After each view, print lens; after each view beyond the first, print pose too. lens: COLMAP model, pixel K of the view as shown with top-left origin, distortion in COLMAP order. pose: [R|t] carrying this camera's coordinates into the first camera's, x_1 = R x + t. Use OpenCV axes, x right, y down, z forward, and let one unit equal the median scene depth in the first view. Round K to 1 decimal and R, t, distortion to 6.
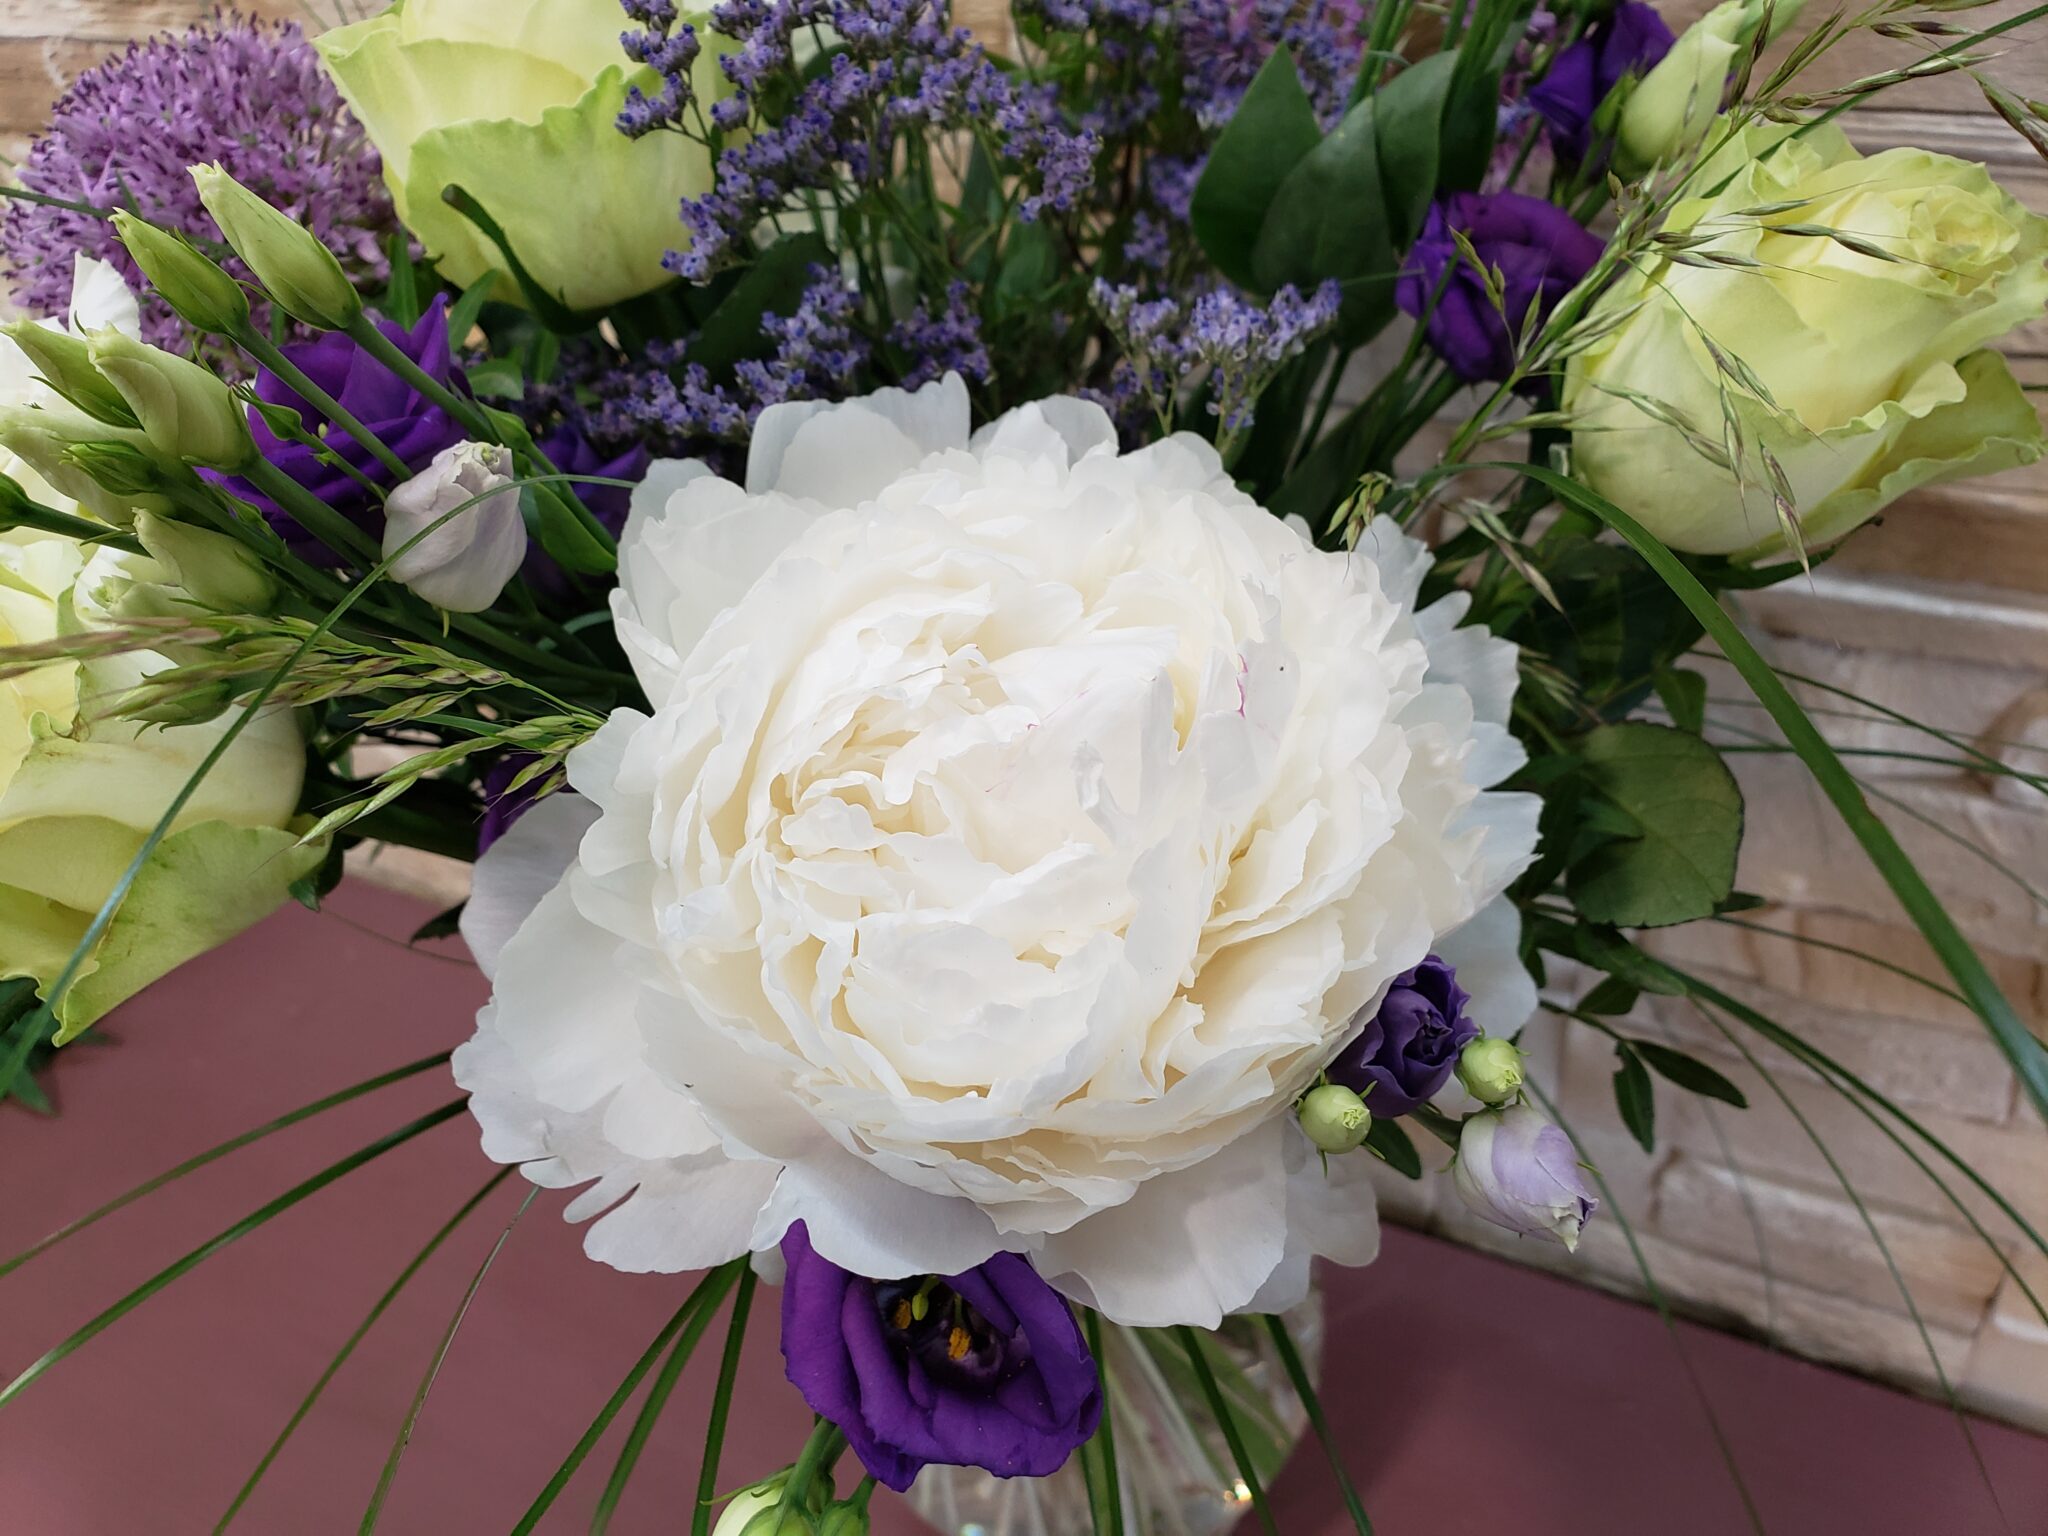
lens RADIAL K [[1651.5, 0, 1127.2], [0, 1651.5, 773.7], [0, 0, 1]] dist [-0.057498, 0.014900]
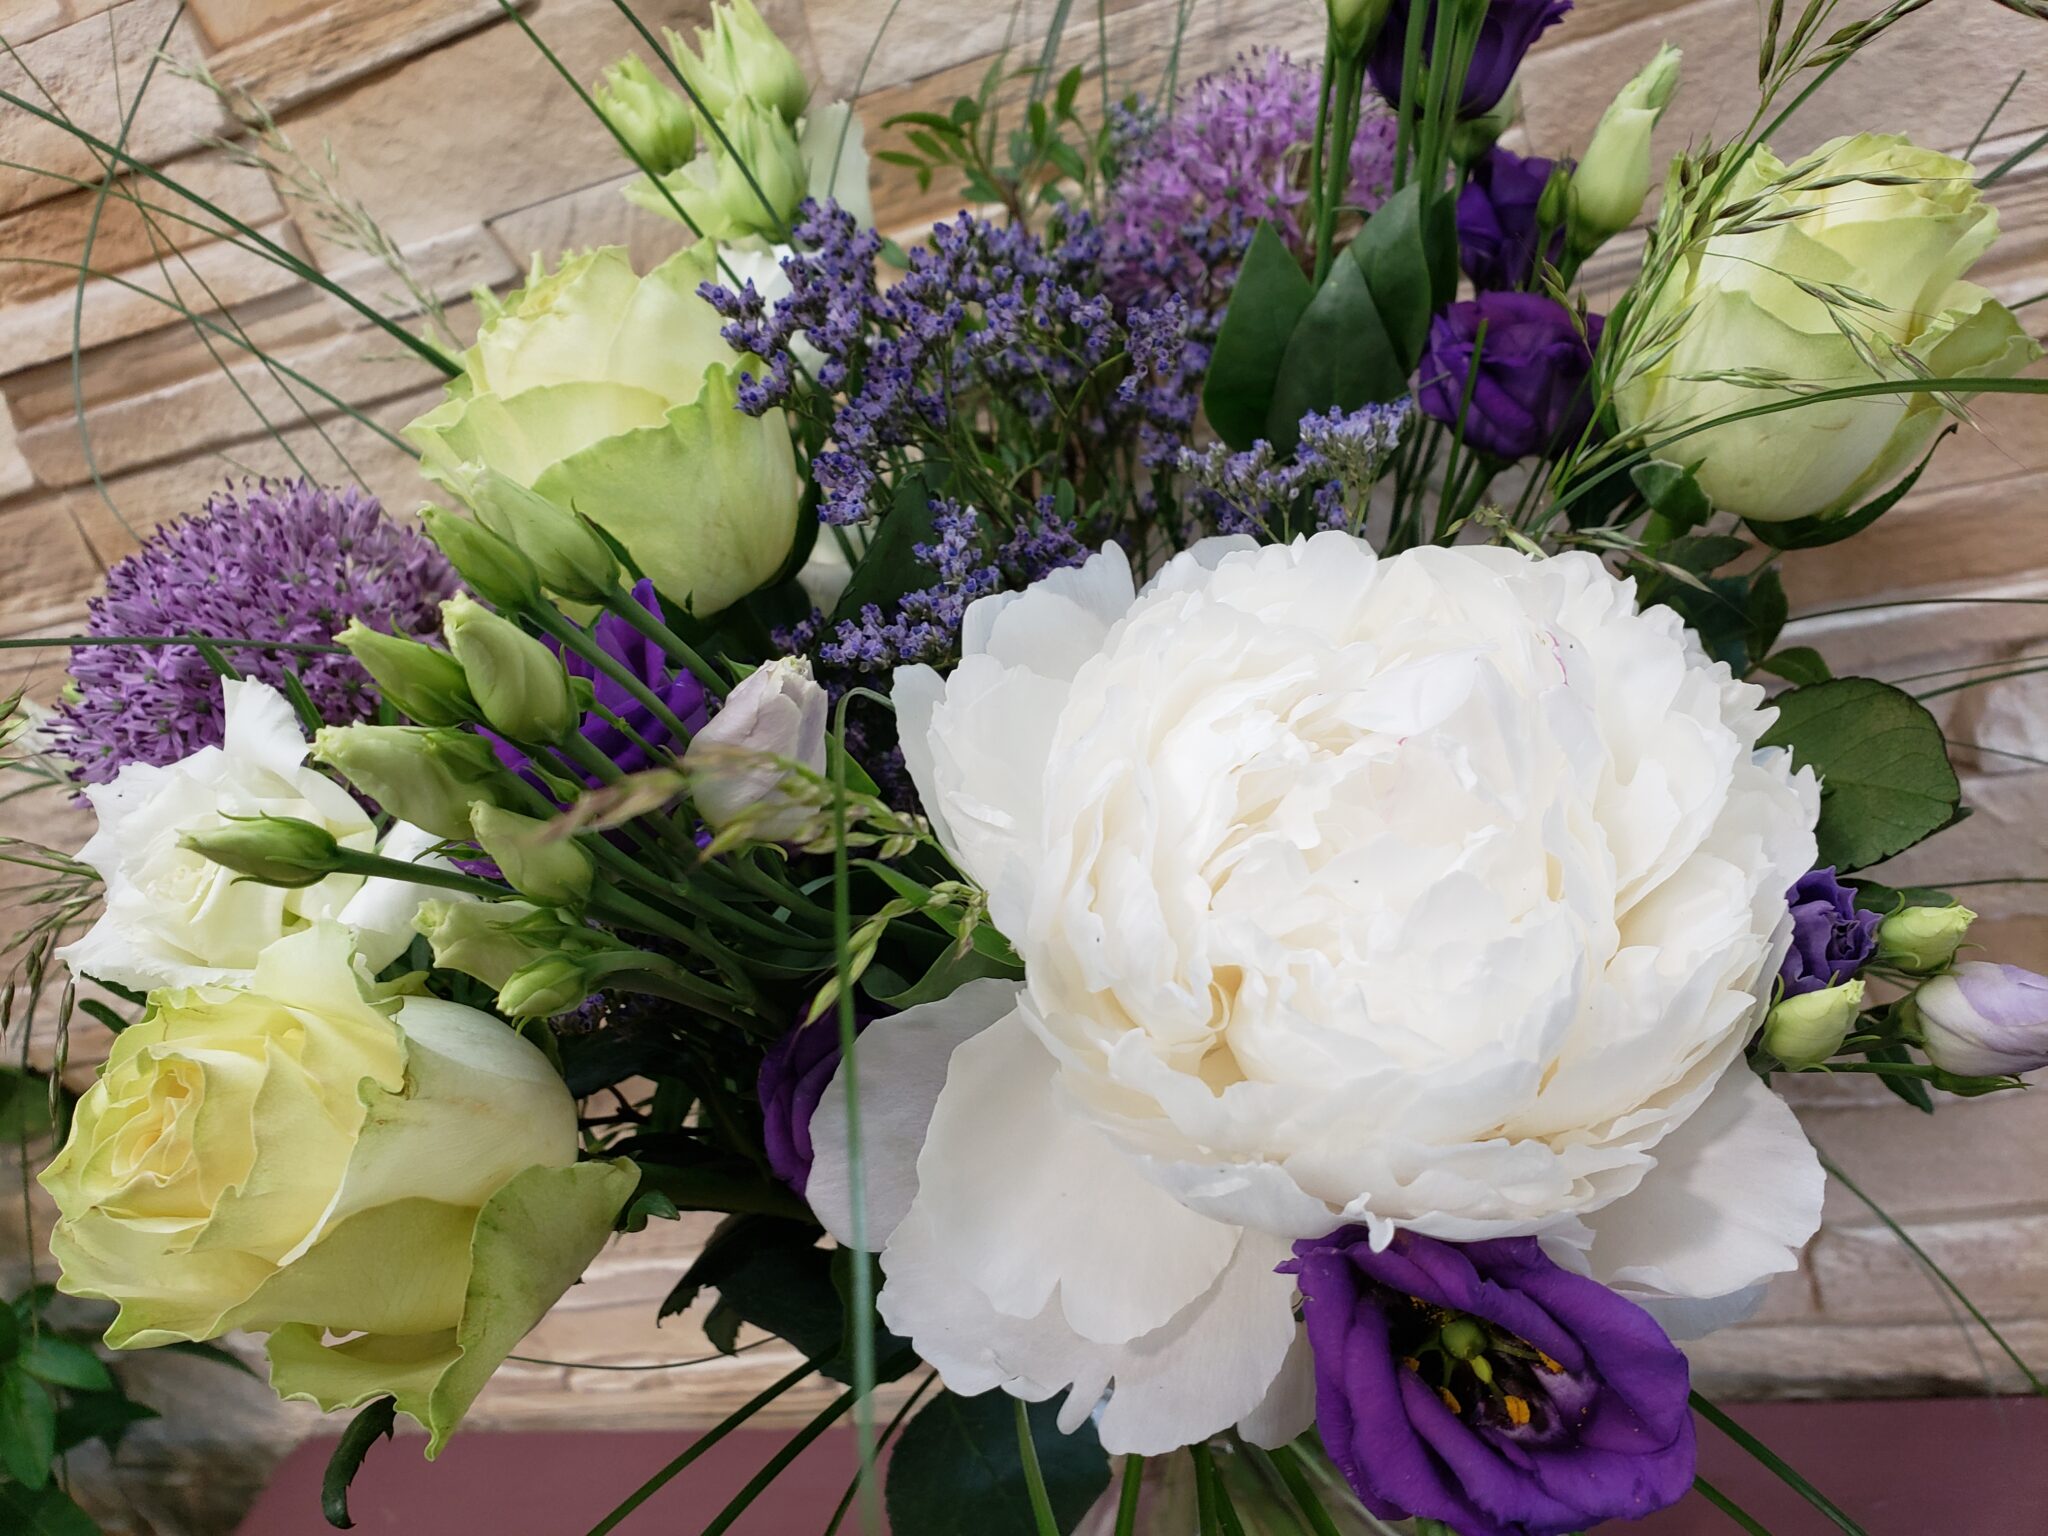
lens RADIAL K [[1651.5, 0, 1127.2], [0, 1651.5, 773.7], [0, 0, 1]] dist [-0.057498, 0.014900]
pose [[0.948491, -0.292960, 0.120575, -0.264072], [0.312074, 0.929531, -0.196424, 0.101776], [-0.054534, 0.223934, 0.973077, 0.011026]]
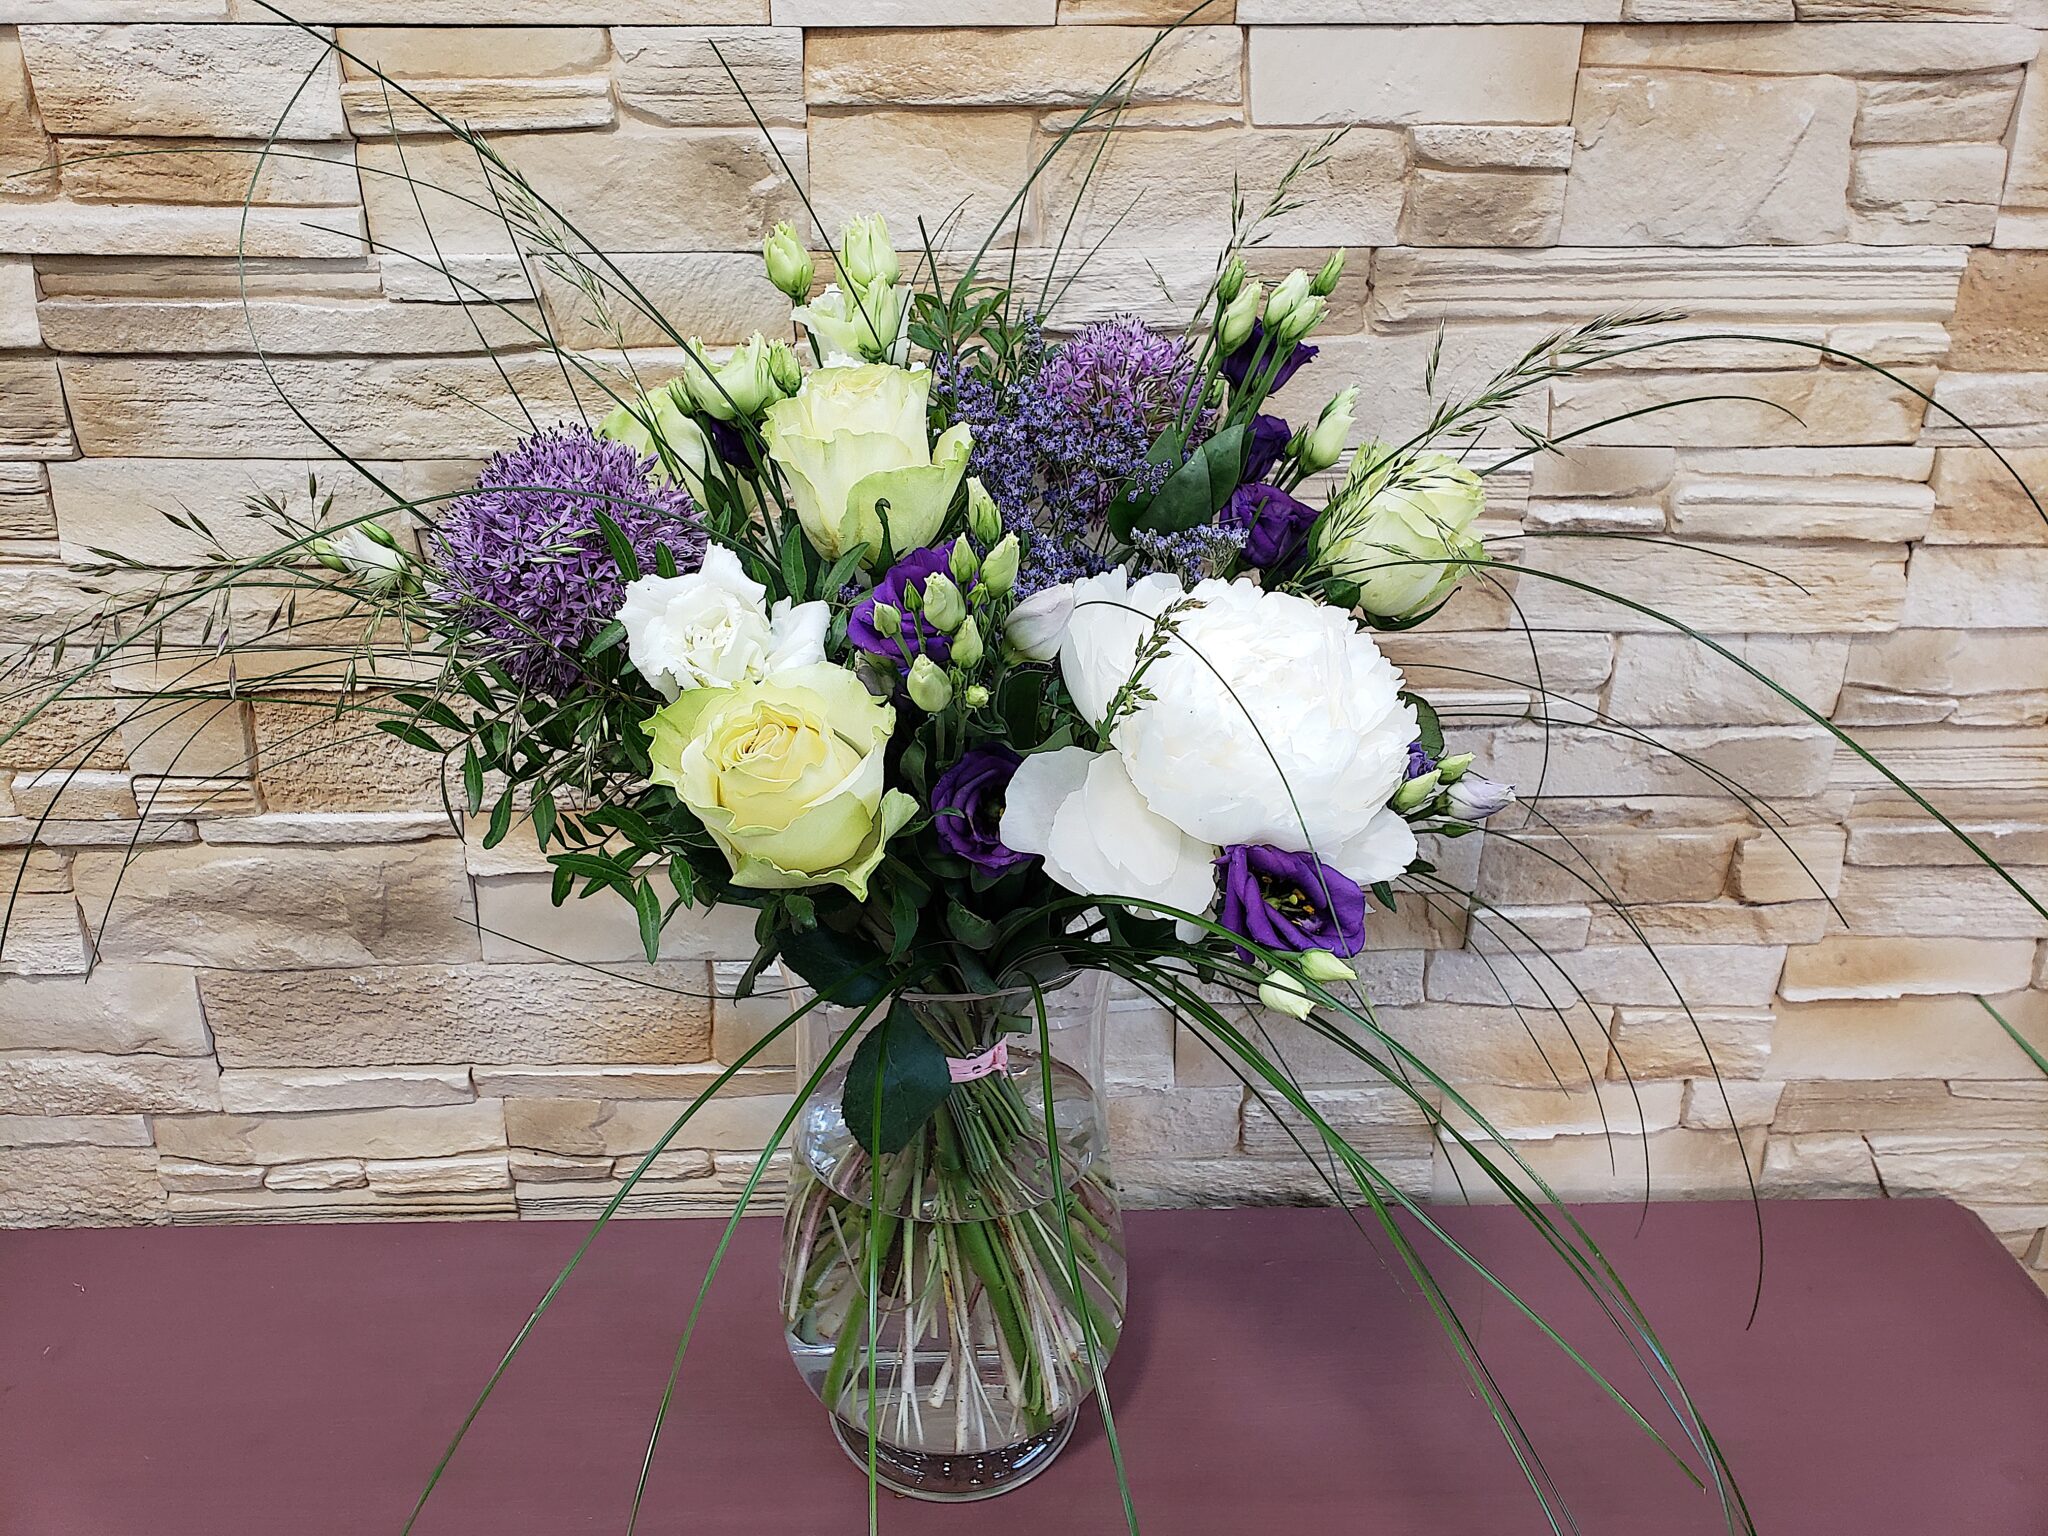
lens RADIAL K [[1584.4, 0, 1024.0], [0, 1584.4, 768.0], [0, 0, 1]] dist [-0.004595, 0.025167]
pose [[0.891522, -0.135595, 0.432206, -1.229291], [0.222347, 0.962285, -0.156746, 0.343803], [-0.394652, 0.235842, 0.888047, -0.843516]]
